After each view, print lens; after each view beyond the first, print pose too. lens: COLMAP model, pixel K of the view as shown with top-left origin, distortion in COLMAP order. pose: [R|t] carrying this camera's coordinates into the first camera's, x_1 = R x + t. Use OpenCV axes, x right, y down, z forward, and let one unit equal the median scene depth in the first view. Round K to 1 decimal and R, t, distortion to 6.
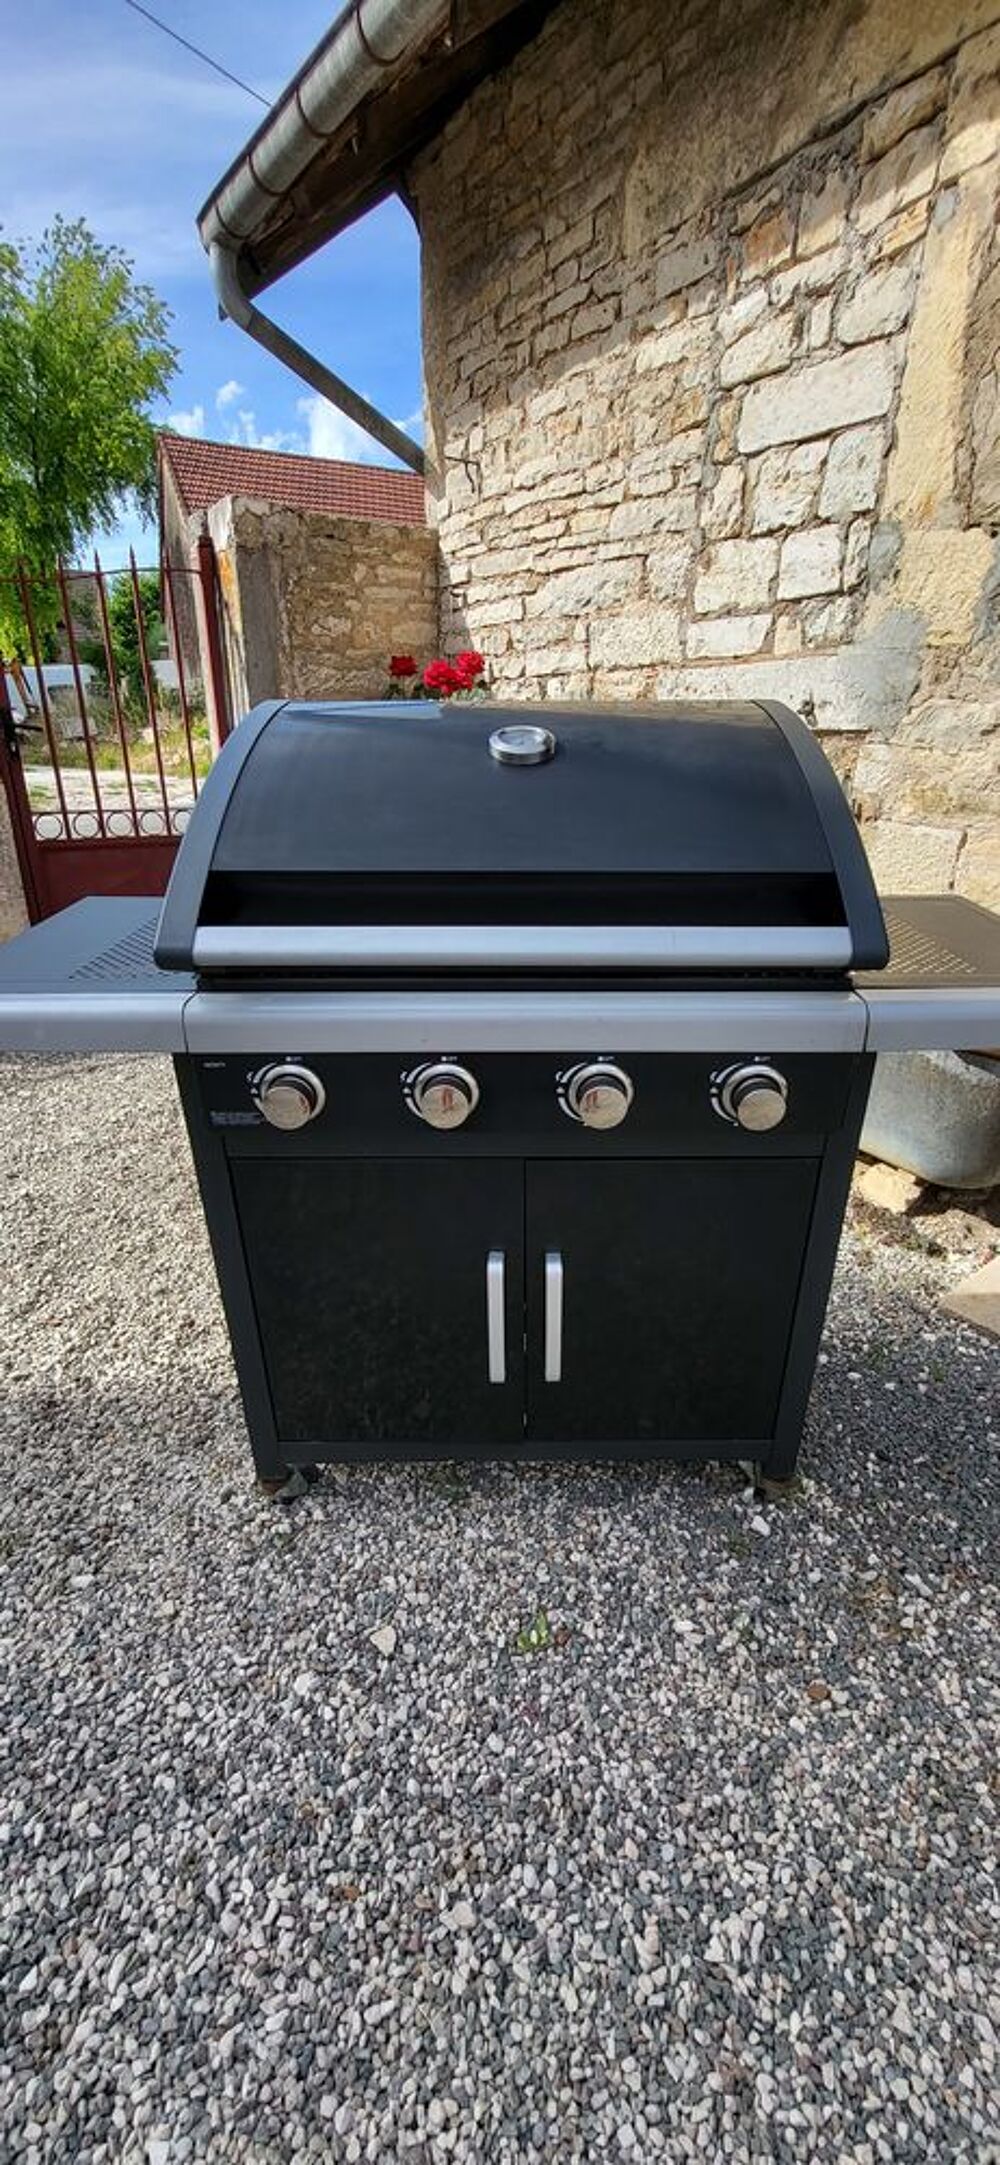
lens RADIAL K [[859.2, 0, 493.5], [0, 859.2, 1090.9], [0, 0, 1]] dist [-0.002297, -0.000395]
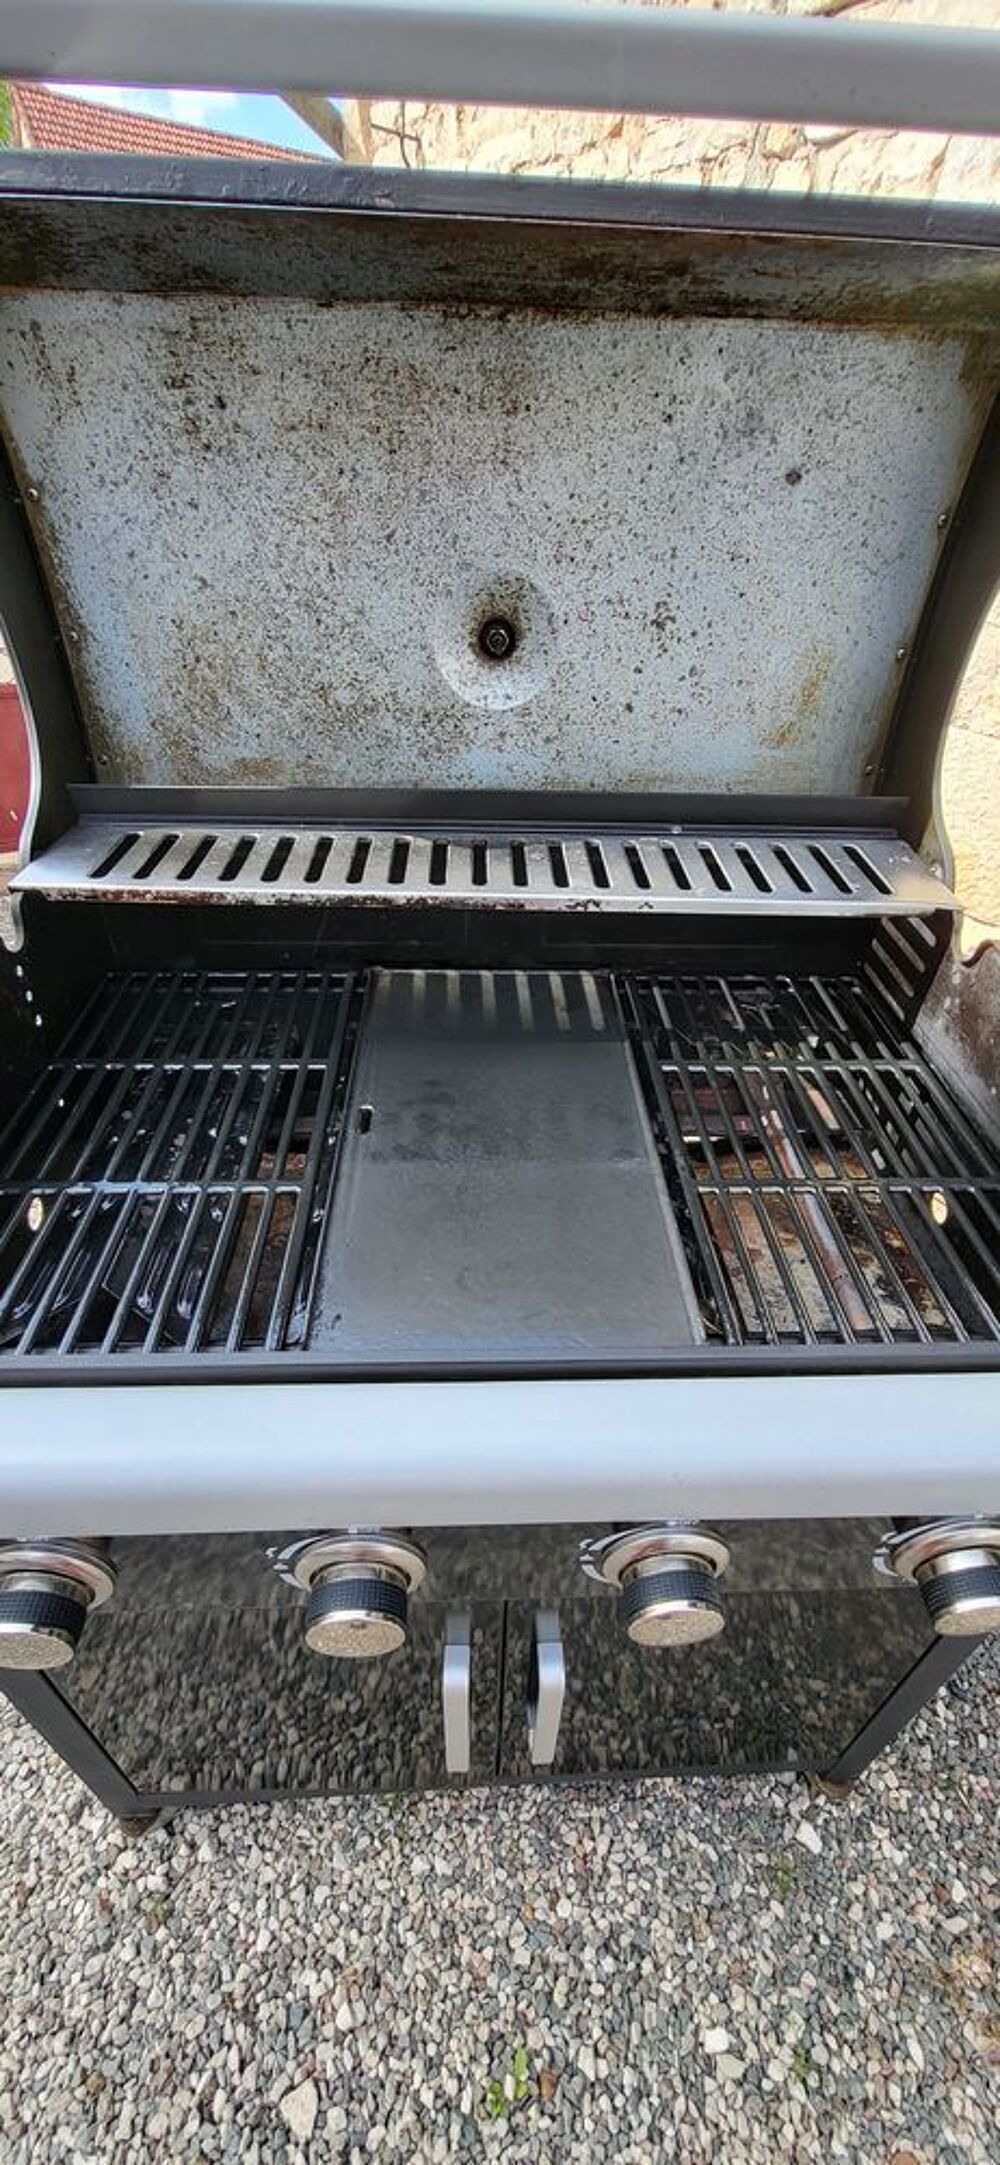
lens RADIAL K [[859.2, 0, 498.8], [0, 859.2, 1088.7], [0, 0, 1]] dist [-0.002297, -0.000395]
pose [[0.997875, -0.004865, 0.064978, -0.002066], [-0.007875, 0.980895, 0.194380, -0.157806], [-0.064682, -0.194479, 0.978772, 0.237932]]
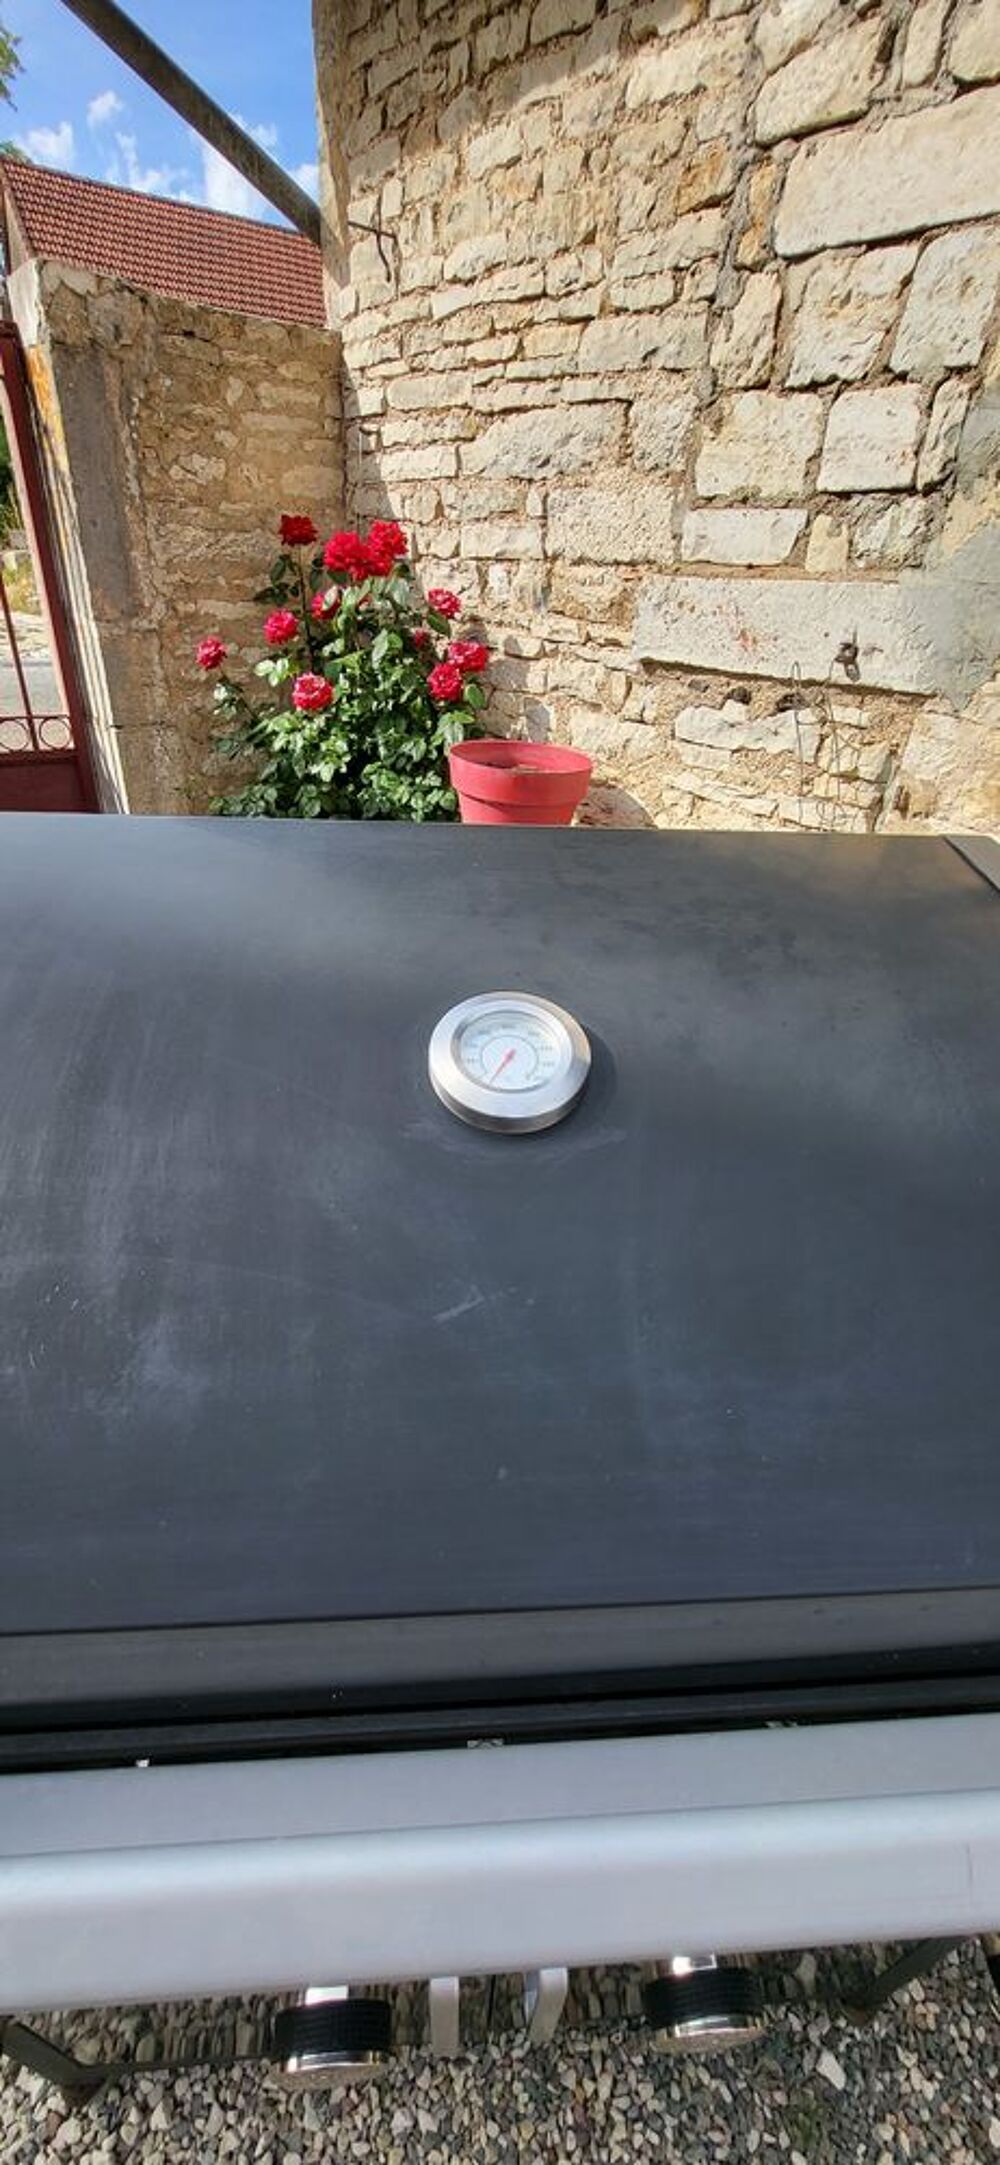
lens RADIAL K [[859.2, 0, 498.6], [0, 859.2, 1086.0], [0, 0, 1]] dist [-0.002297, -0.000395]
pose [[0.995664, -0.007183, 0.092744, -0.004415], [-0.006829, 0.988681, 0.149879, -0.207203], [-0.092771, -0.149863, 0.984345, 0.272974]]
